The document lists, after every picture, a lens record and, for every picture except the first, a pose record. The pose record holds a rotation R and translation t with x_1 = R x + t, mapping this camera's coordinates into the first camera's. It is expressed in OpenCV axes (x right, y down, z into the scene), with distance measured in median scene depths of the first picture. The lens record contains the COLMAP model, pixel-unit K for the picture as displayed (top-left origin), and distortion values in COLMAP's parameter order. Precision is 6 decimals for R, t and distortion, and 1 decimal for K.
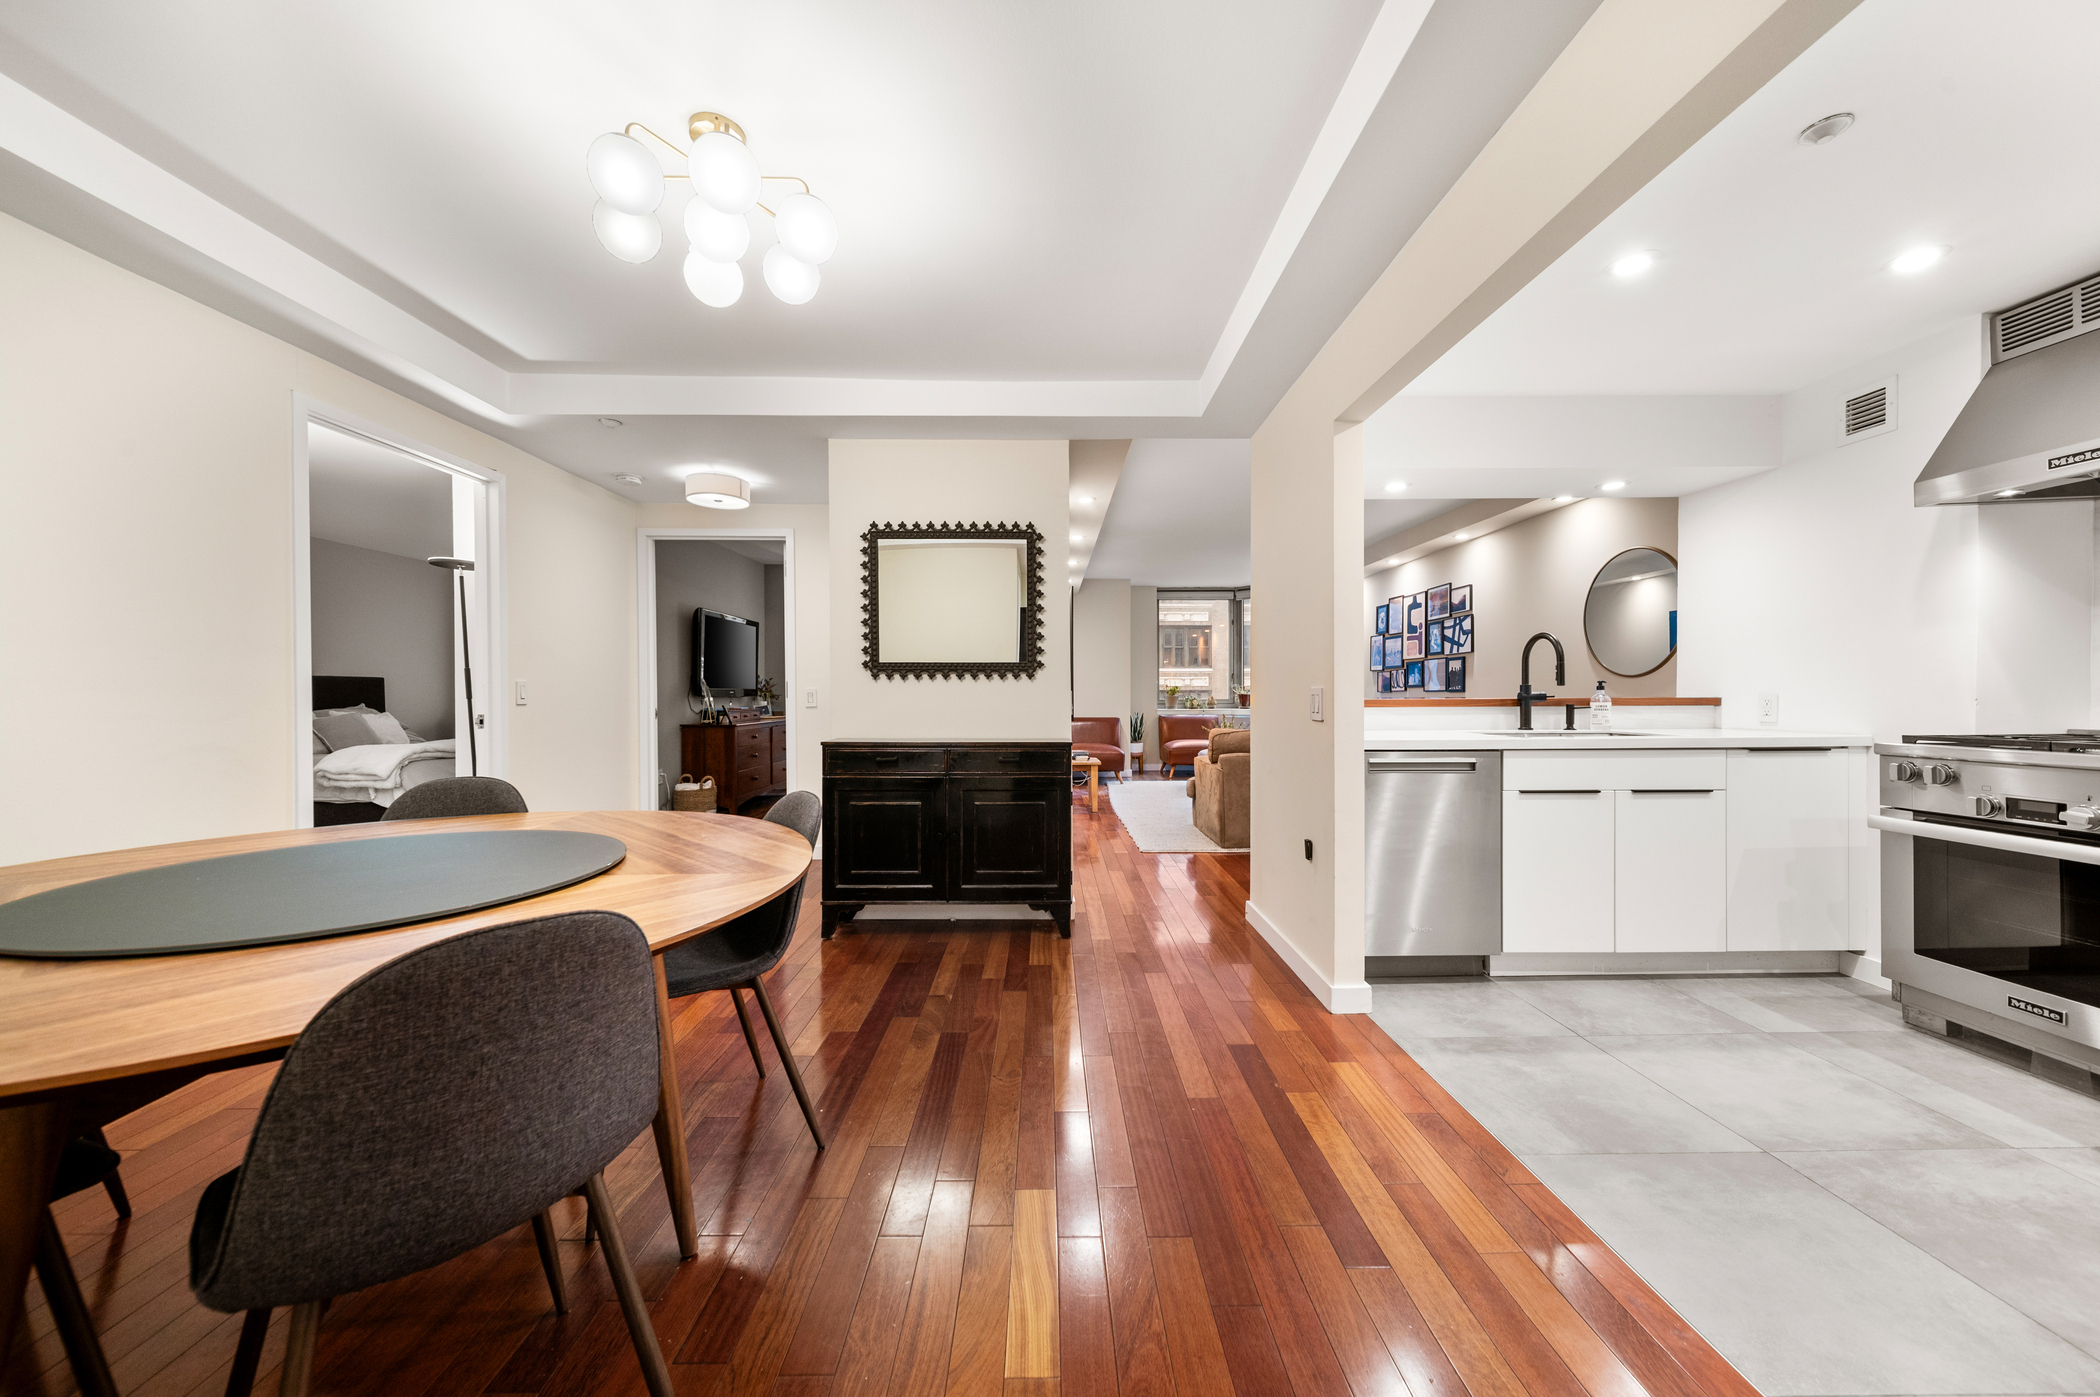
lens RADIAL K [[732.2, 0, 1047.1], [0, 732.2, 699.2], [0, 0, 1]] dist [0.006856, -0.001439]
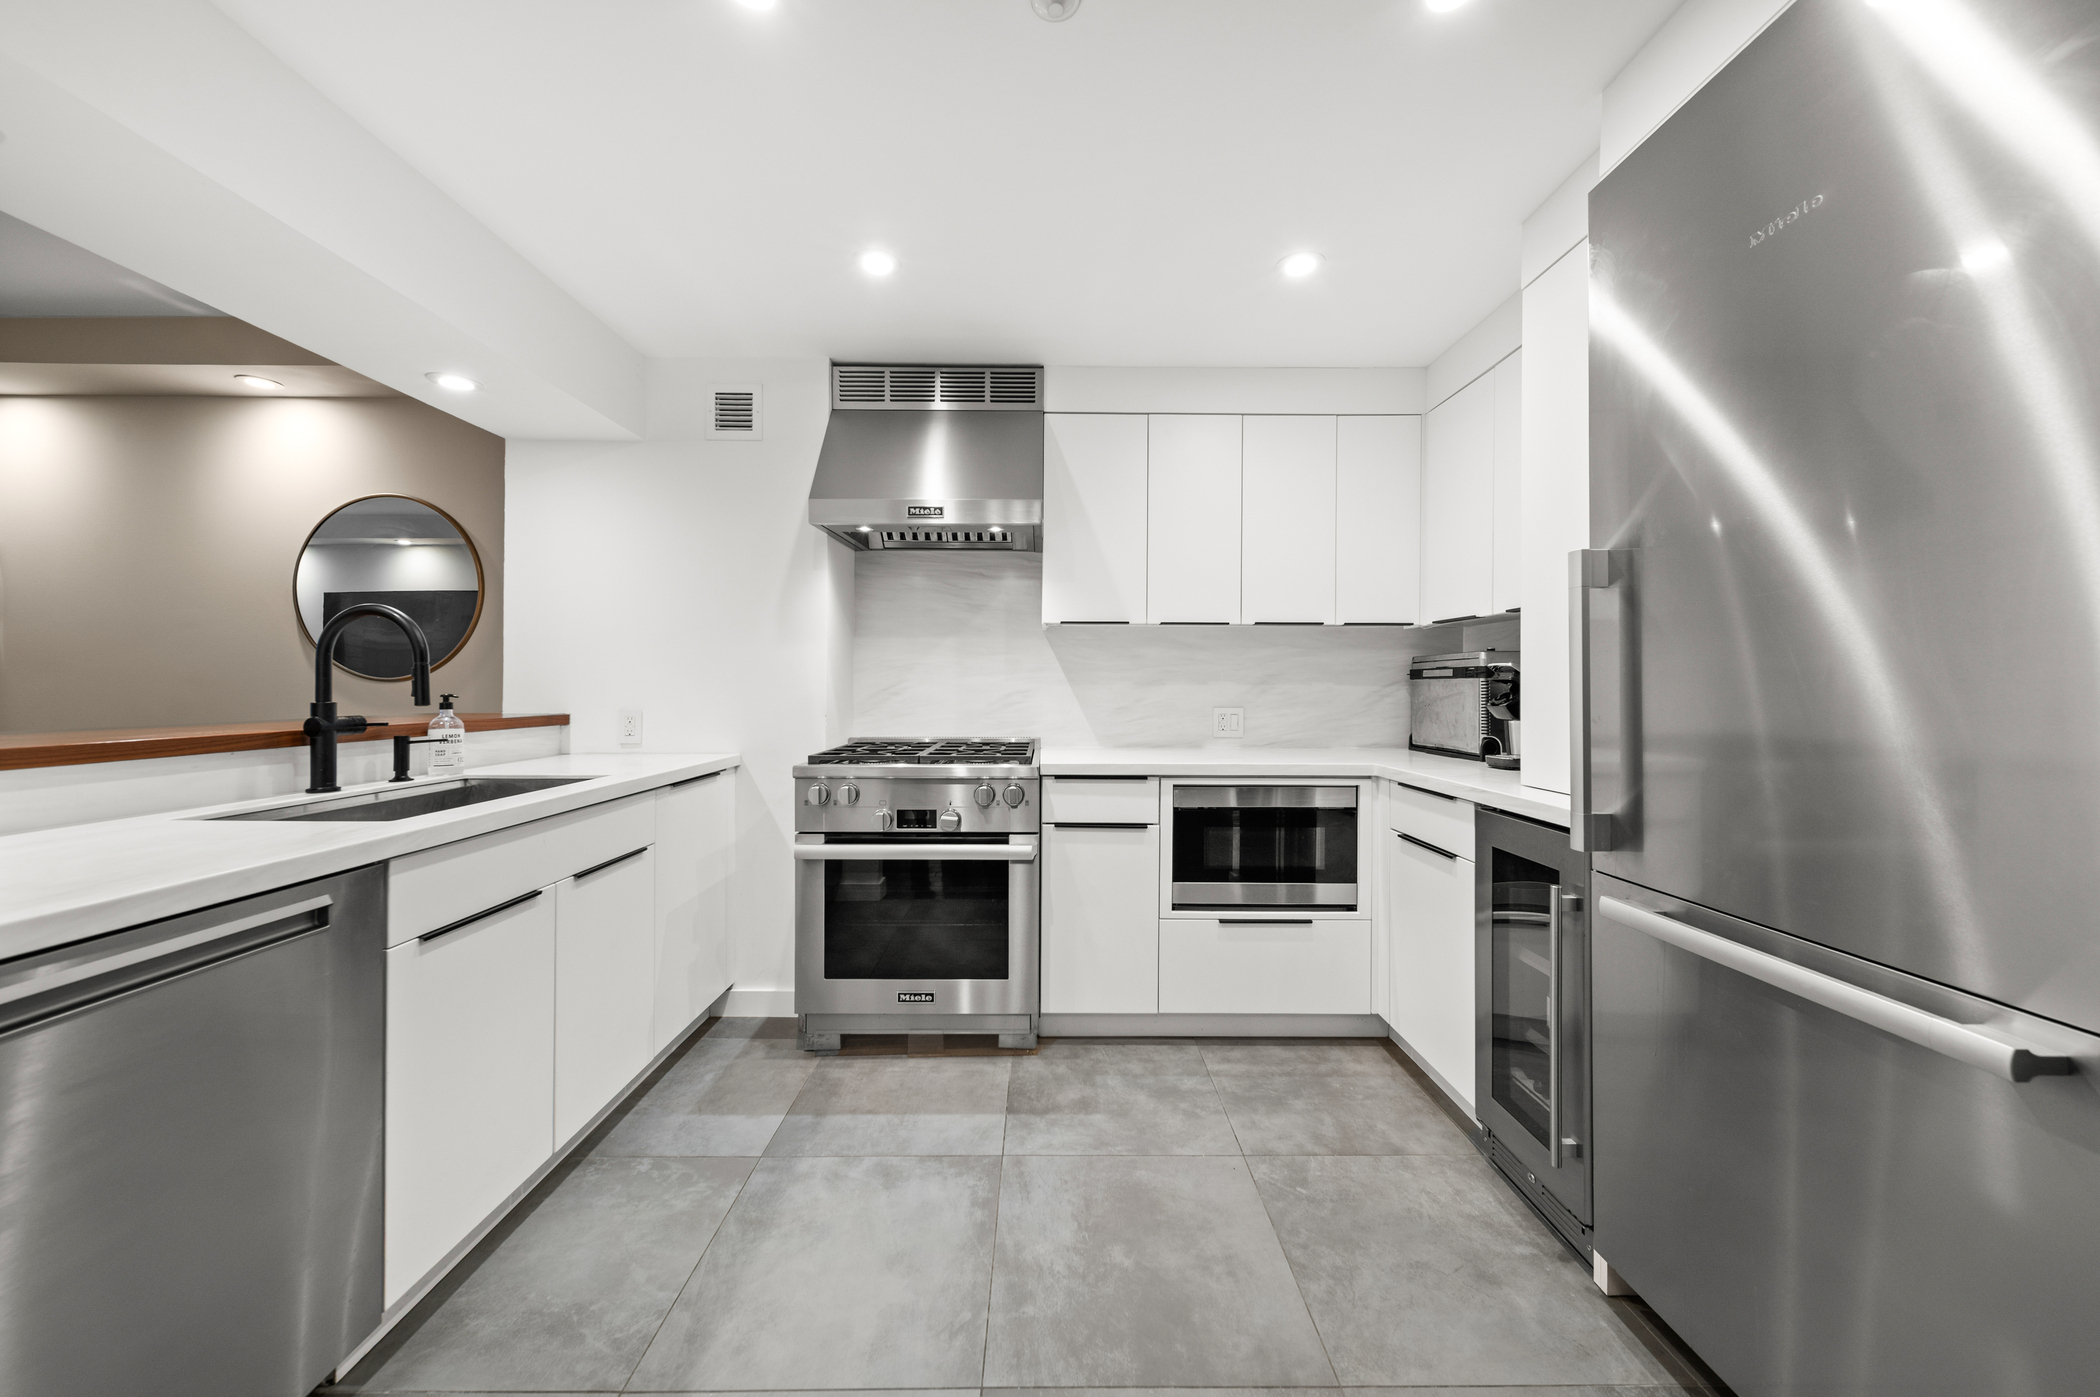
lens RADIAL K [[732.2, 0, 1049.1], [0, 732.2, 687.0], [0, 0, 1]] dist [0.006856, -0.001439]
pose [[0.005238, 0.002840, 0.999982, 0.155116], [0.003041, 0.999991, -0.002856, -0.029351], [-0.999982, 0.003056, 0.005229, 0.527667]]
